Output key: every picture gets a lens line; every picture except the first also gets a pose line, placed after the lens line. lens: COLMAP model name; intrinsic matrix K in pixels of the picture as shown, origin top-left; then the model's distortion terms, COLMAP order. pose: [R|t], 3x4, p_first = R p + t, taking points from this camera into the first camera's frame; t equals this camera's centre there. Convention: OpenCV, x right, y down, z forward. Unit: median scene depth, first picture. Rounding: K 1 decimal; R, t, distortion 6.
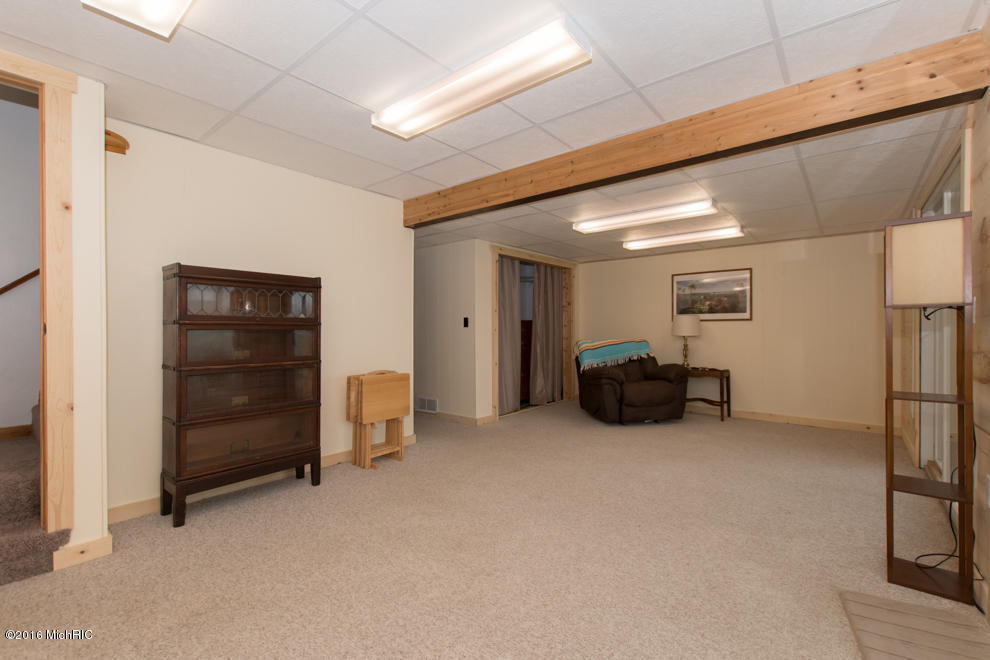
lens RADIAL K [[430.1, 0, 495.0], [0, 430.1, 330.0], [0, 0, 1]] dist [0.017565, -0.013001]
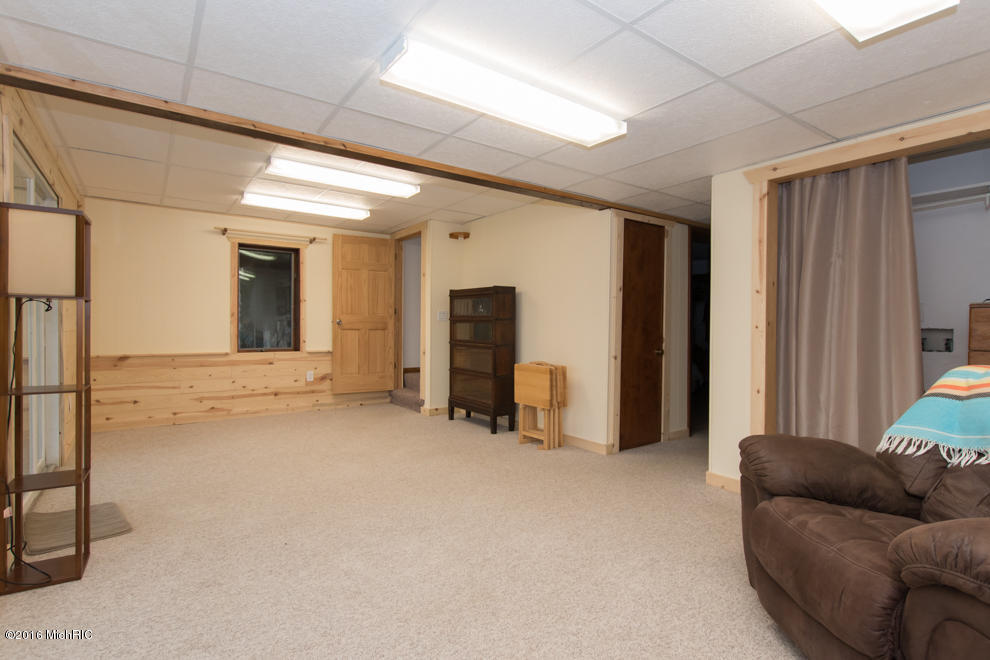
lens RADIAL K [[490.5, 0, 495.0], [0, 490.5, 330.0], [0, 0, 1]] dist [0.003534, -0.000987]
pose [[-0.258205, 0.014548, -0.965981, 1.347843], [-0.009084, 0.999806, 0.017486, -0.009380], [0.966047, 0.013290, -0.258023, 1.689983]]
